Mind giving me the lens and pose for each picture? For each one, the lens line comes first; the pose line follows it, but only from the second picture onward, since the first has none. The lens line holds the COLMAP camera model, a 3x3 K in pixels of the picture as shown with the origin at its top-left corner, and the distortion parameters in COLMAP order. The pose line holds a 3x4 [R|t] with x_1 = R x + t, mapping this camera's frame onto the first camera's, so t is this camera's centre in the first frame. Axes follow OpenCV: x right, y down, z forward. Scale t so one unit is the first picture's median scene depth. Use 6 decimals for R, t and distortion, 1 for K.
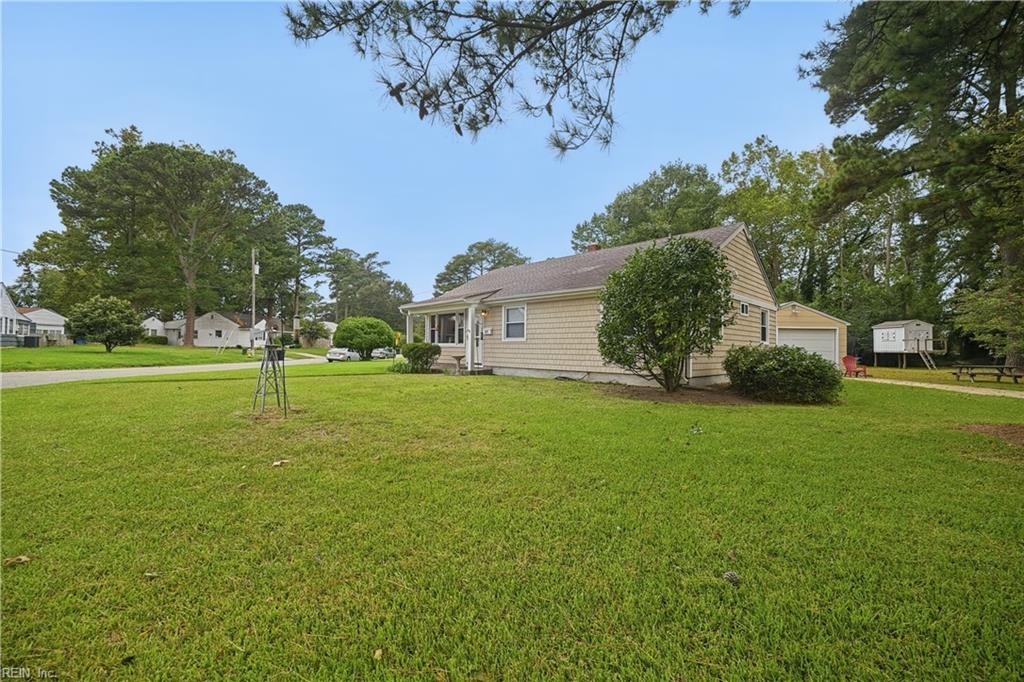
lens RADIAL K [[407.3, 0, 512.6], [0, 407.3, 346.0], [0, 0, 1]] dist [-0.001157, 0.001033]
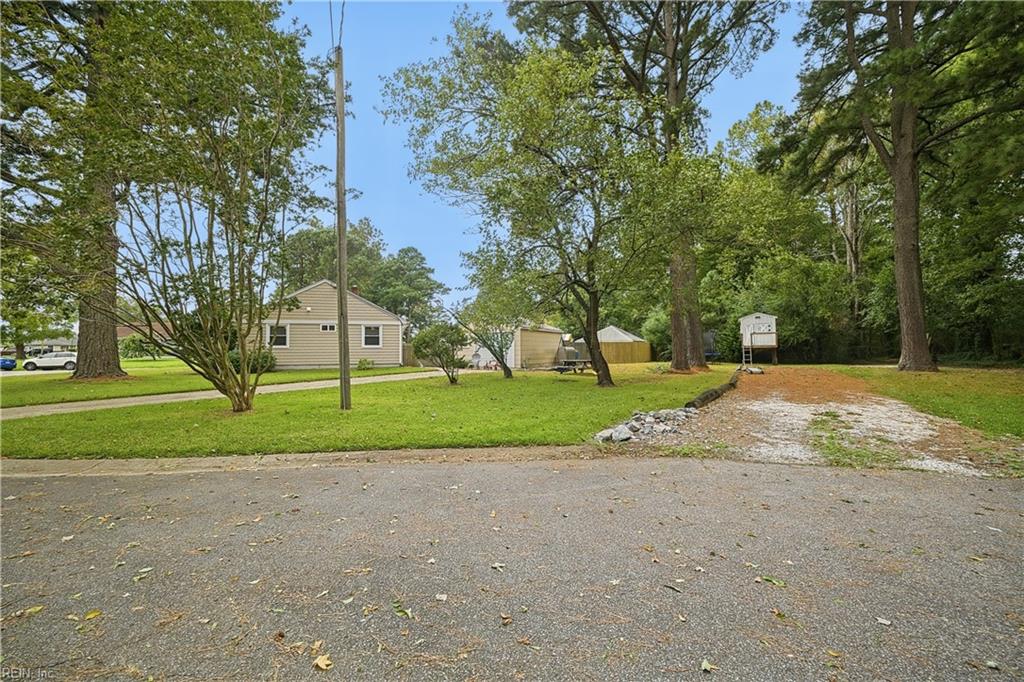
lens RADIAL K [[407.3, 0, 507.8], [0, 407.3, 341.0], [0, 0, 1]] dist [-0.001157, 0.001033]
pose [[0.881301, -0.032194, -0.471458, 0.507769], [0.023016, 0.999417, -0.025222, 0.006545], [0.471995, 0.011377, 0.881528, -0.040524]]
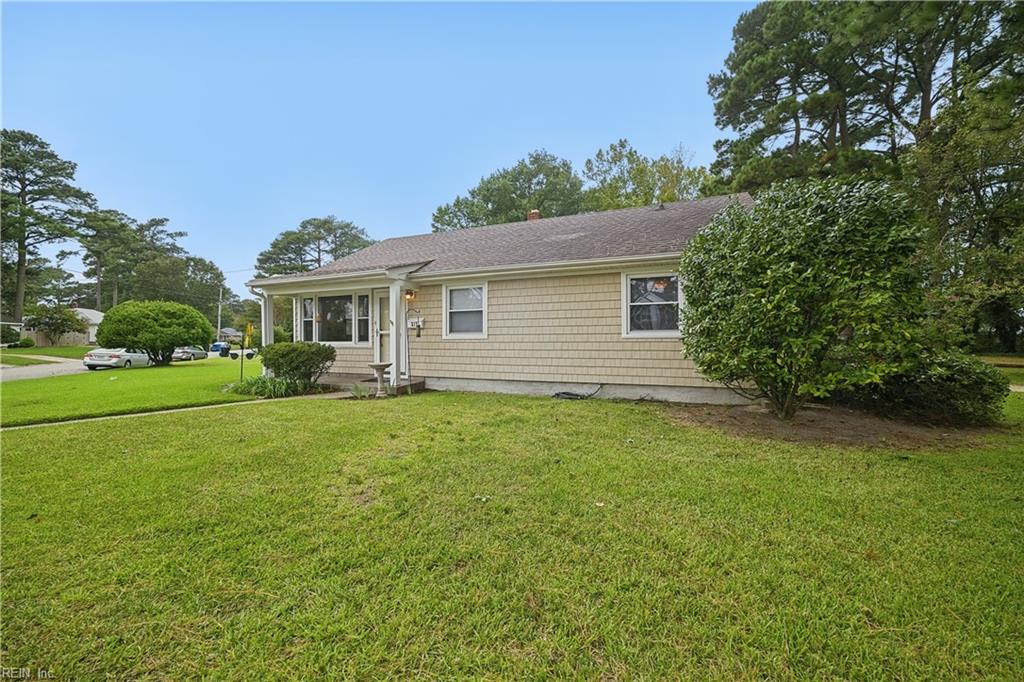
lens RADIAL K [[407.3, 0, 514.0], [0, 407.3, 341.3], [0, 0, 1]] dist [-0.001157, 0.001033]
pose [[0.925684, -0.016798, 0.377925, -0.050039], [0.012816, 0.999833, 0.013051, -0.004226], [-0.378081, -0.007237, 0.925744, 0.103600]]
